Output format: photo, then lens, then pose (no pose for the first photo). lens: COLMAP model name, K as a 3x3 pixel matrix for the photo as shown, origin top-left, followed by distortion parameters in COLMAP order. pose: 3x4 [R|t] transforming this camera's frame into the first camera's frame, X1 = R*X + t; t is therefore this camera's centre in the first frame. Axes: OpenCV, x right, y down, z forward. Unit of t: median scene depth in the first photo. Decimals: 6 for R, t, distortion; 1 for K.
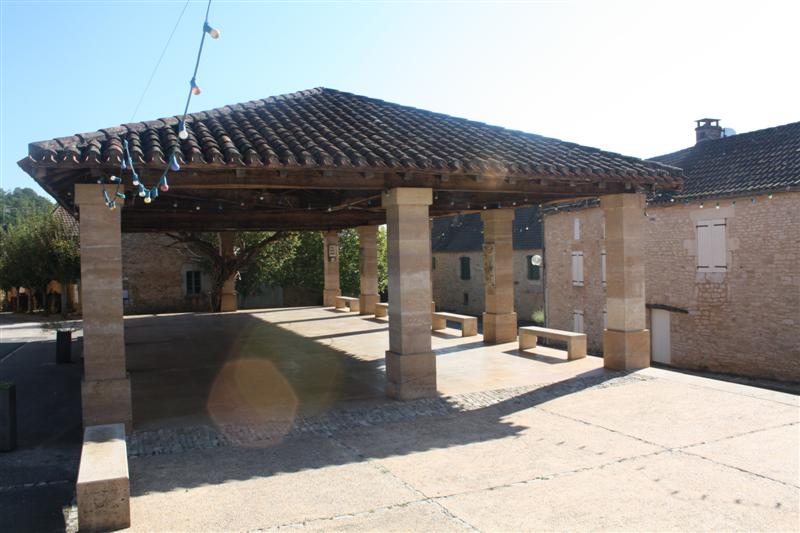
lens RADIAL K [[662.3, 0, 412.9], [0, 662.3, 255.7], [0, 0, 1]] dist [-0.172160, 0.145764]
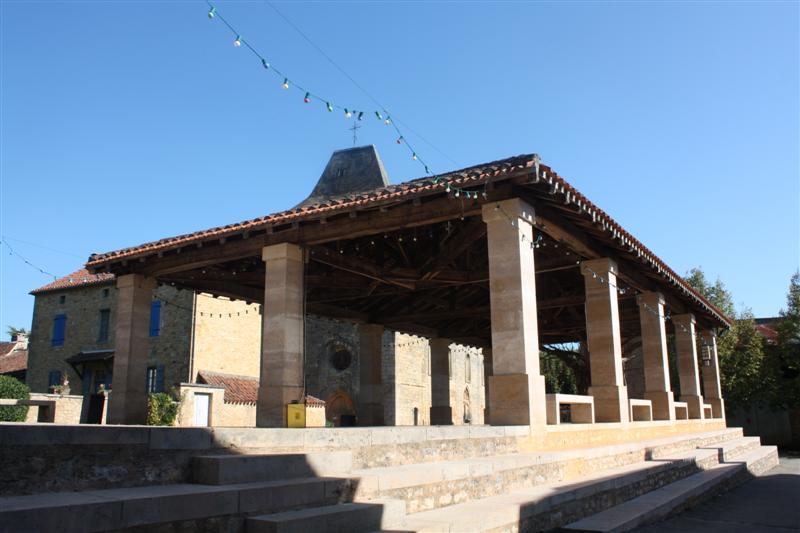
lens RADIAL K [[684.9, 0, 400.0], [0, 684.9, 266.5], [0, 0, 1]] dist [-0.075890, 0.003853]
pose [[0.539936, -0.174817, -0.823352, 0.709559], [-0.007791, 0.977114, -0.212573, 0.121899], [0.841670, 0.121190, 0.526217, 0.341929]]
